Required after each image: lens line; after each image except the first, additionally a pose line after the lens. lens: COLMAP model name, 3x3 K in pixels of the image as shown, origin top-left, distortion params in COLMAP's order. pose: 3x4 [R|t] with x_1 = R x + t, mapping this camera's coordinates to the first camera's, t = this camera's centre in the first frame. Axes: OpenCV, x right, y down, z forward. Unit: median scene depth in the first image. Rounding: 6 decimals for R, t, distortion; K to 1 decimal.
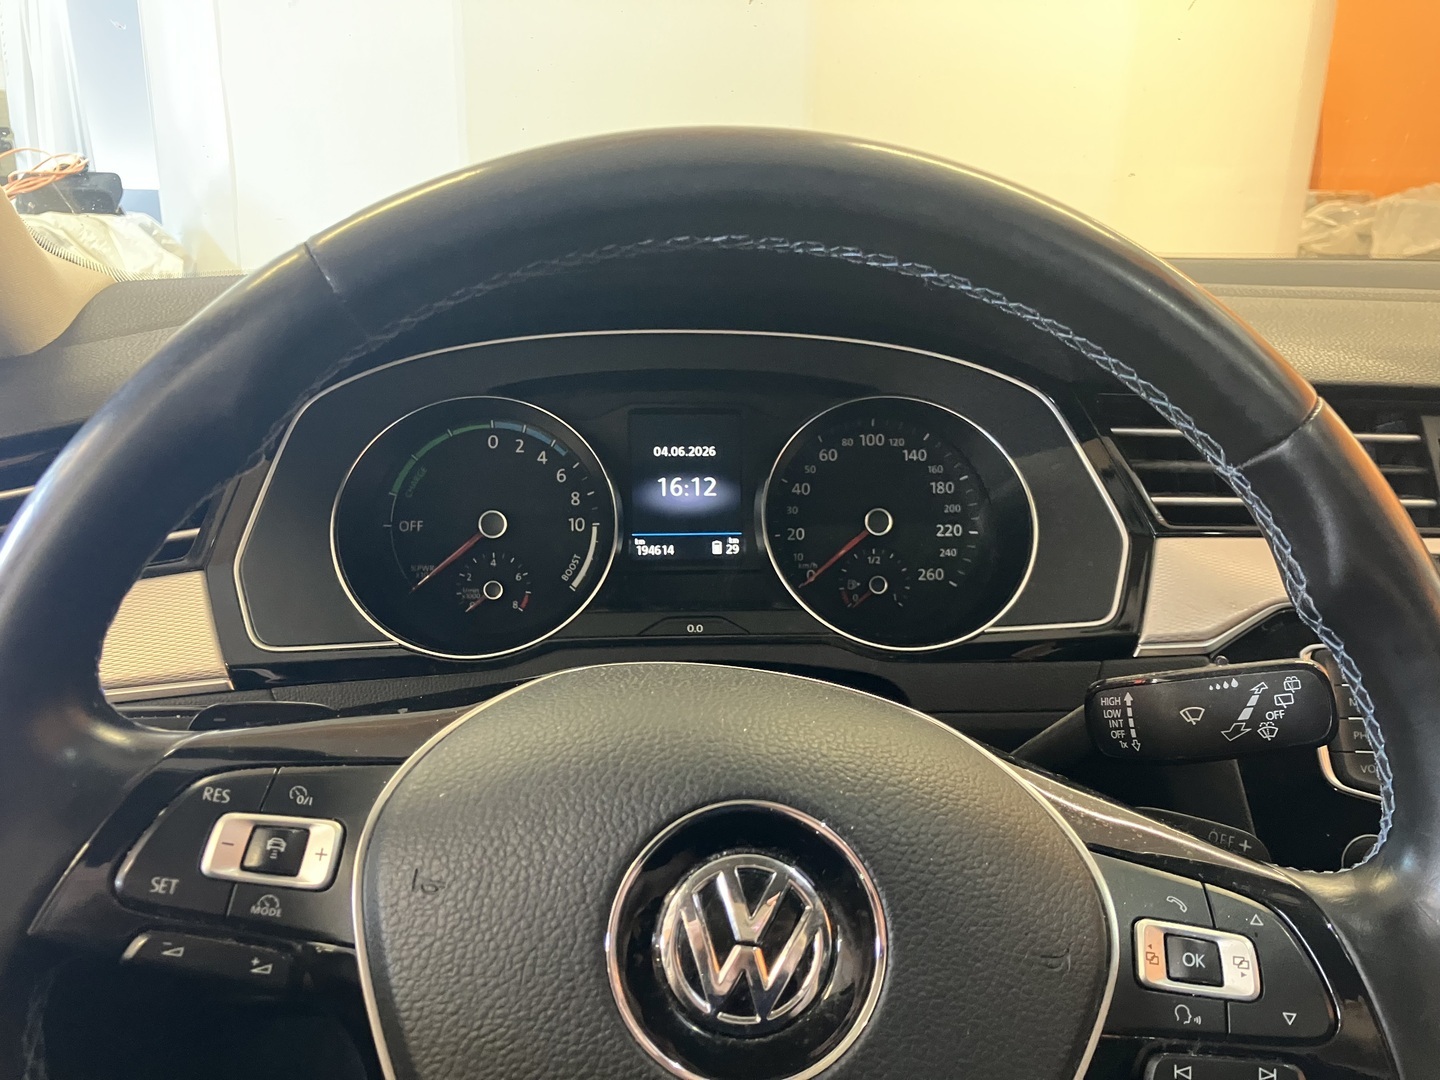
lens RADIAL K [[1157.5, 0, 786.2], [0, 1157.5, 541.0], [0, 0, 1]] dist [-0.000189, 0.000174]
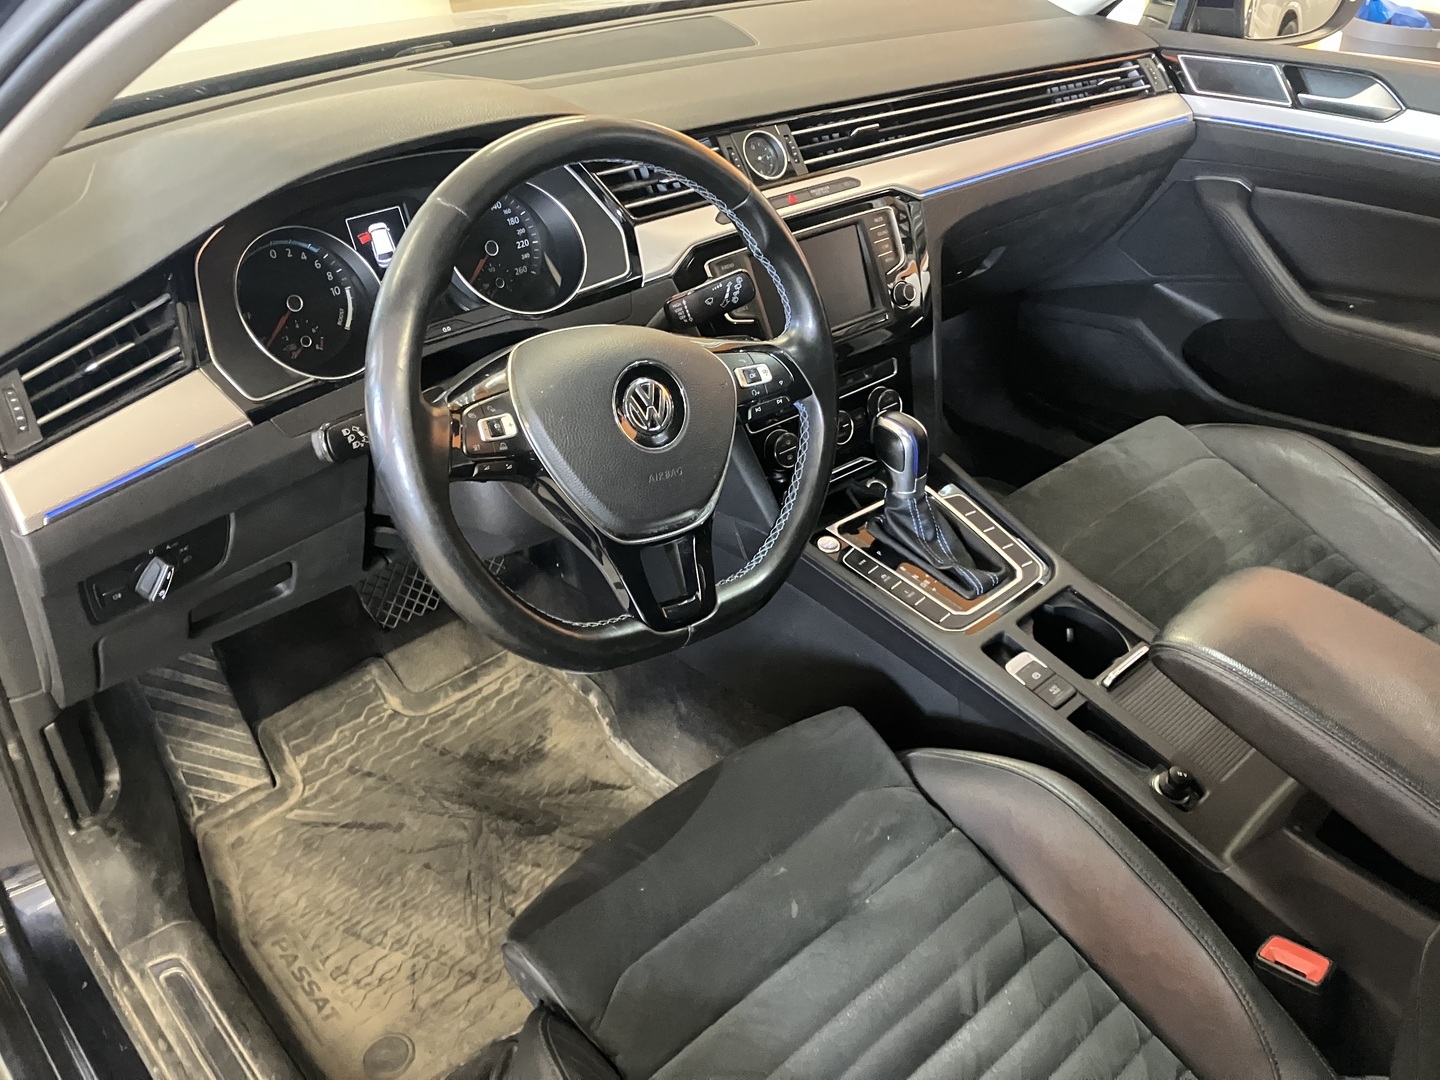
lens RADIAL K [[1410.2, 0, 720.0], [0, 1410.2, 540.0], [0, 0, 1]] dist [0.085443, 0.000257]
pose [[0.782098, -0.343651, 0.519834, -1.911941], [0.190663, 0.926153, 0.325405, -0.498281], [-0.593271, -0.155385, 0.789864, -2.091304]]
